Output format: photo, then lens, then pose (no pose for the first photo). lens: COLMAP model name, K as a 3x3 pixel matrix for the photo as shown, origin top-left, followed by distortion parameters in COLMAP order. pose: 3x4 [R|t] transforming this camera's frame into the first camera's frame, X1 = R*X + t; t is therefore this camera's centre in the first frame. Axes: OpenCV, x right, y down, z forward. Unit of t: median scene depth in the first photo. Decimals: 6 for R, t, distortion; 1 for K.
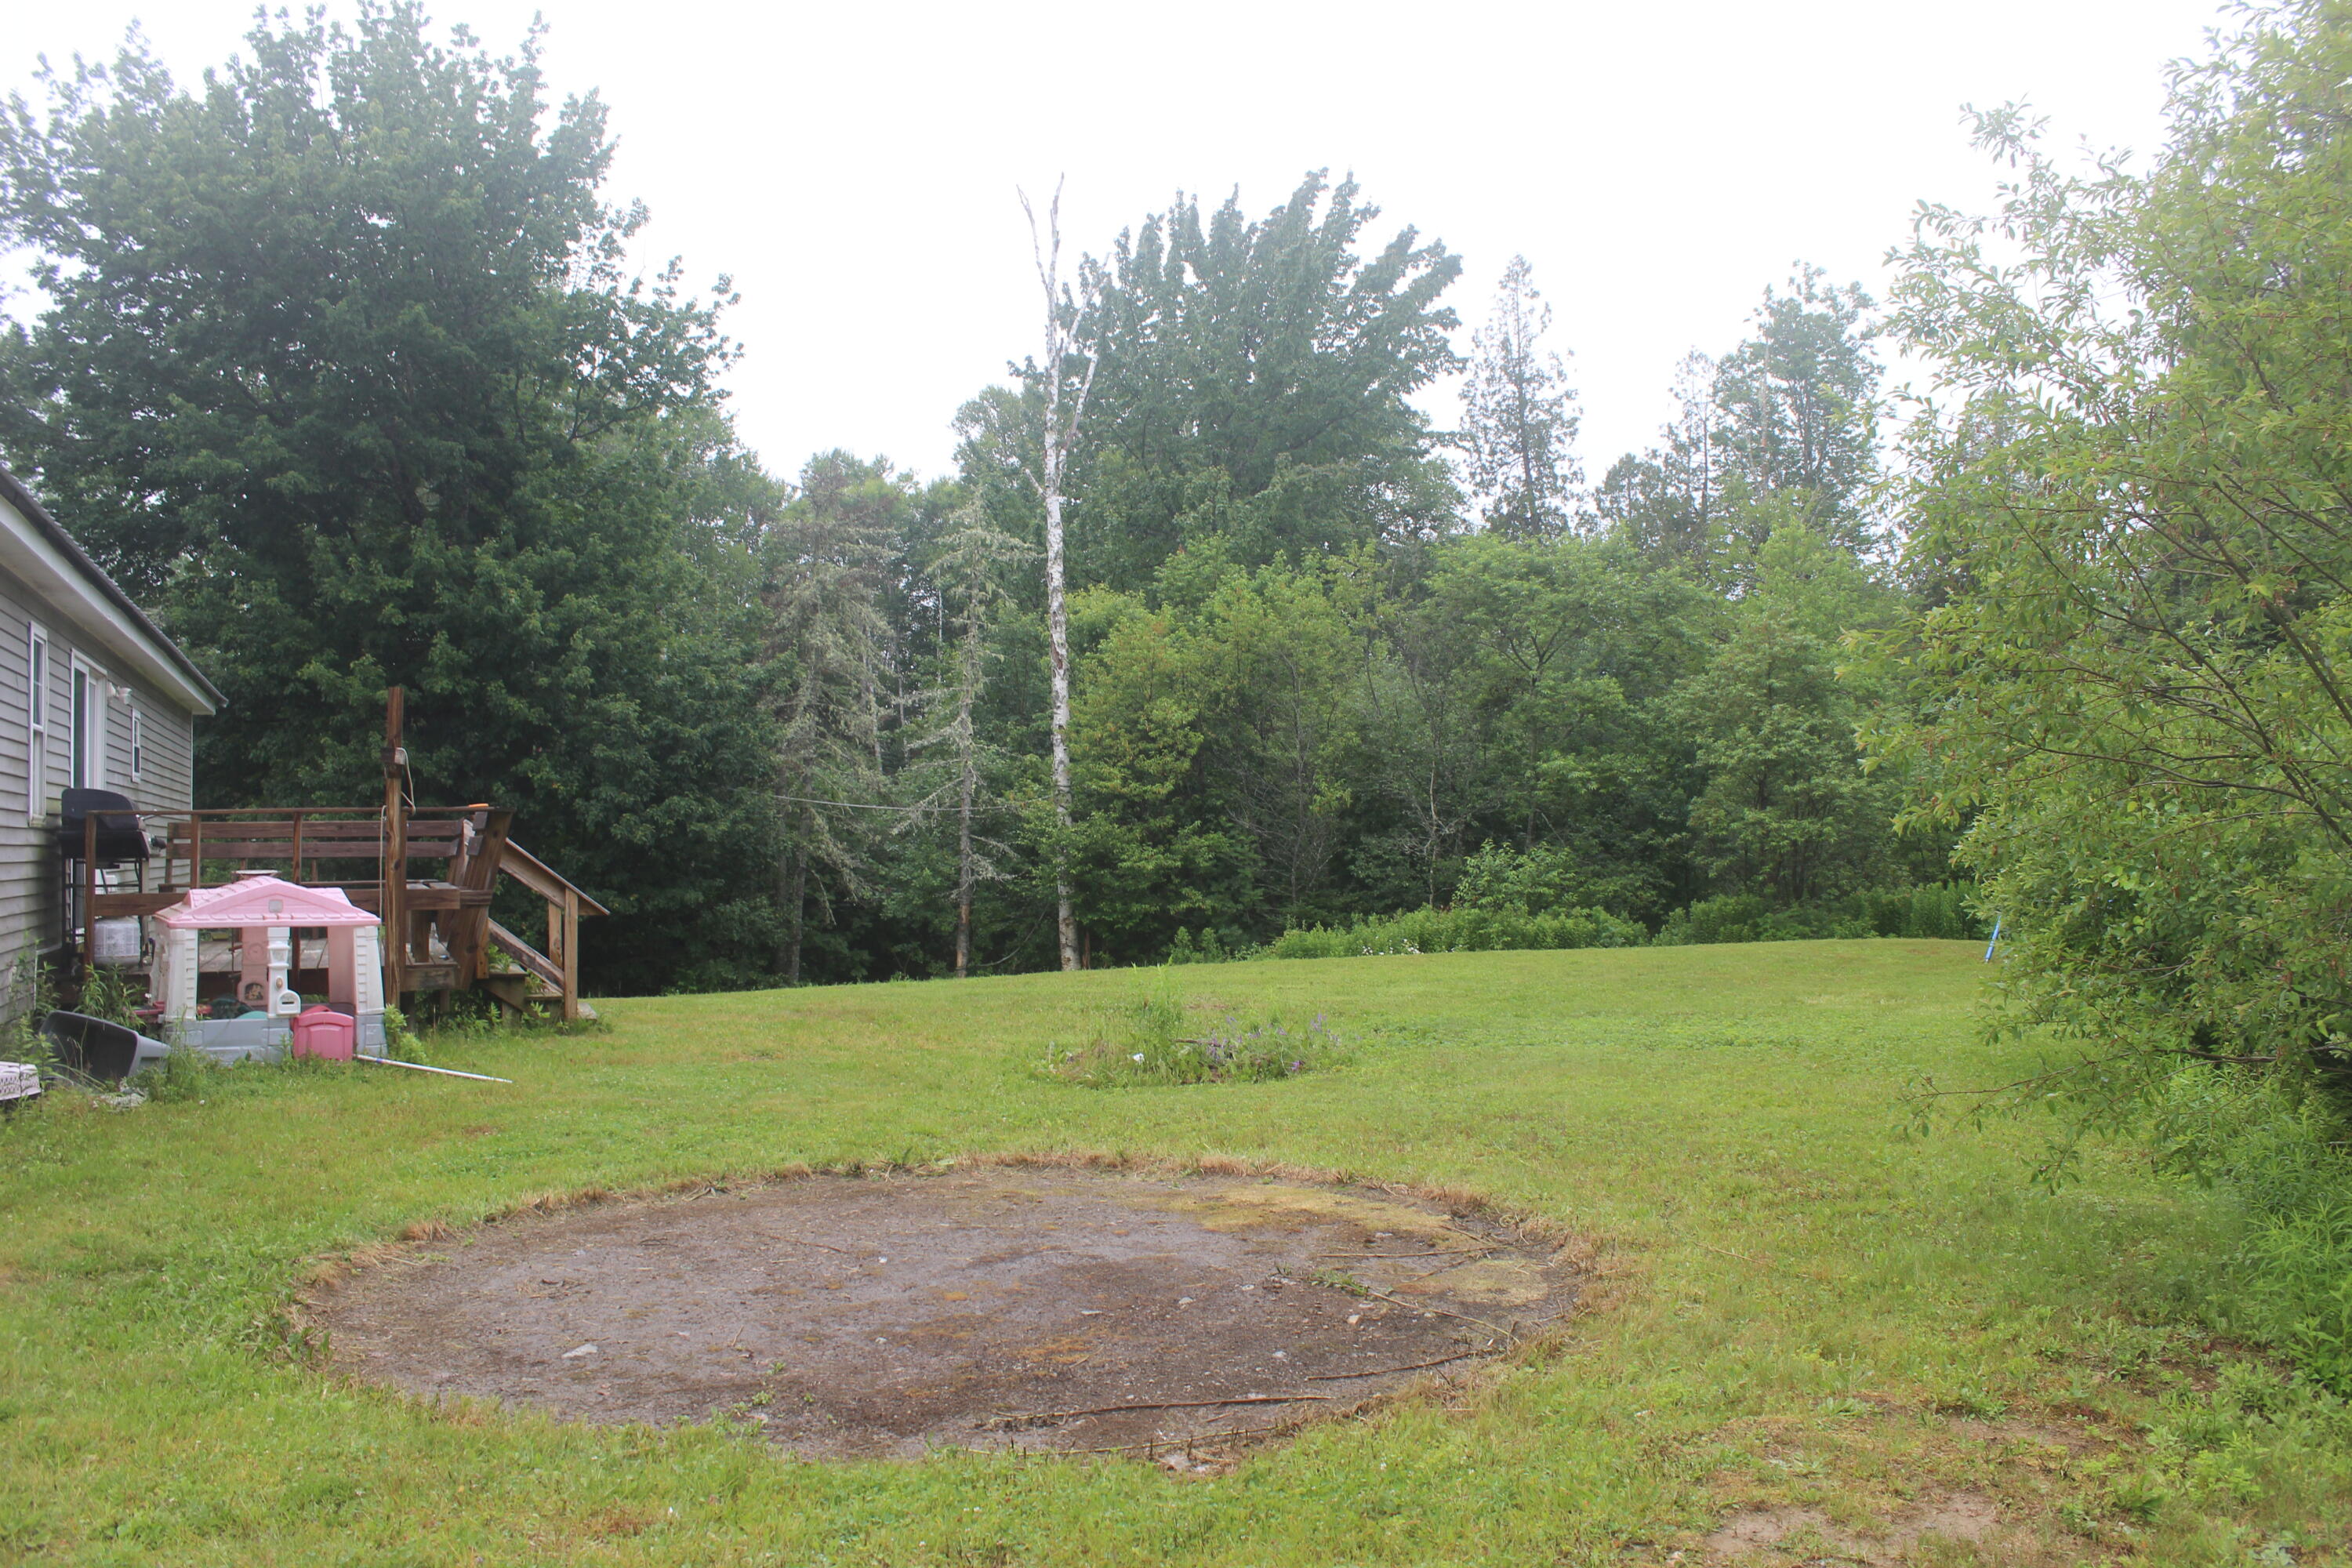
lens RADIAL K [[2002.1, 0, 1190.4], [0, 2002.1, 796.9], [0, 0, 1]] dist [-0.147624, 0.068351]
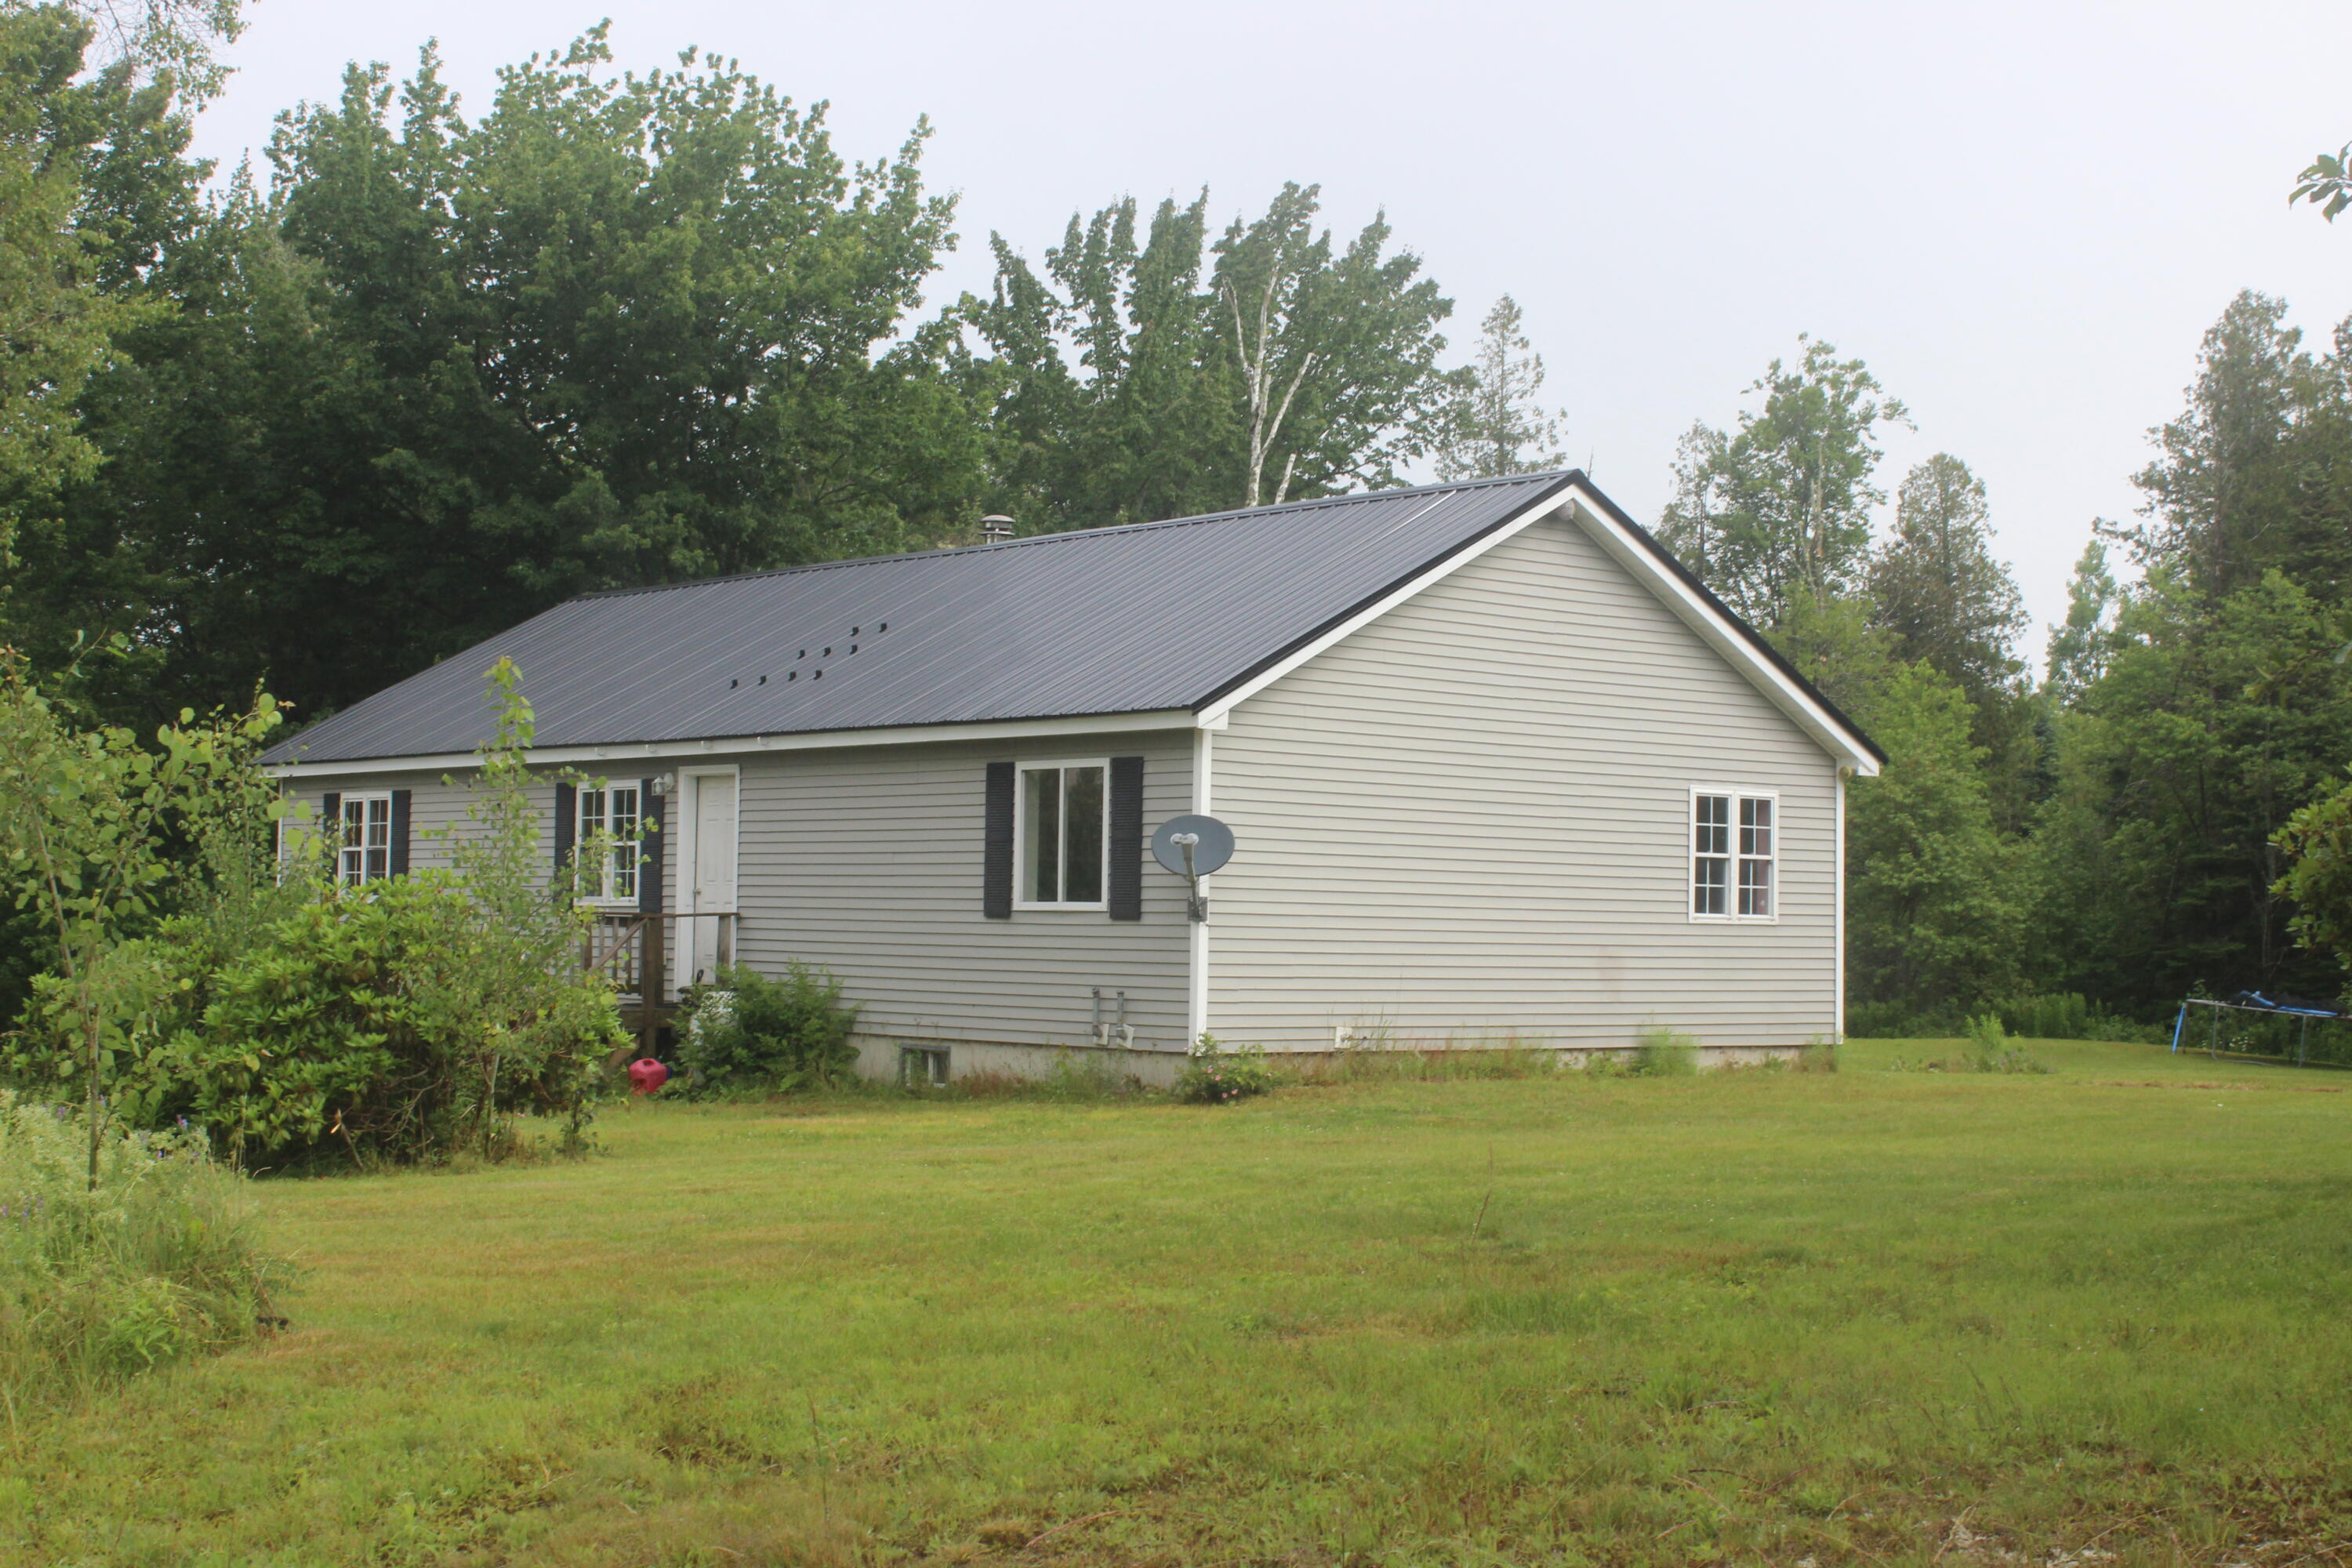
lens RADIAL K [[3463.8, 0, 1176.4], [0, 3463.8, 839.2], [0, 0, 1]] dist [-0.035918, 0.000000]
pose [[0.955465, 0.039566, 0.292439, -0.658706], [-0.038403, 0.999215, -0.009718, -0.007105], [-0.292593, -0.001946, 0.956235, -0.722991]]
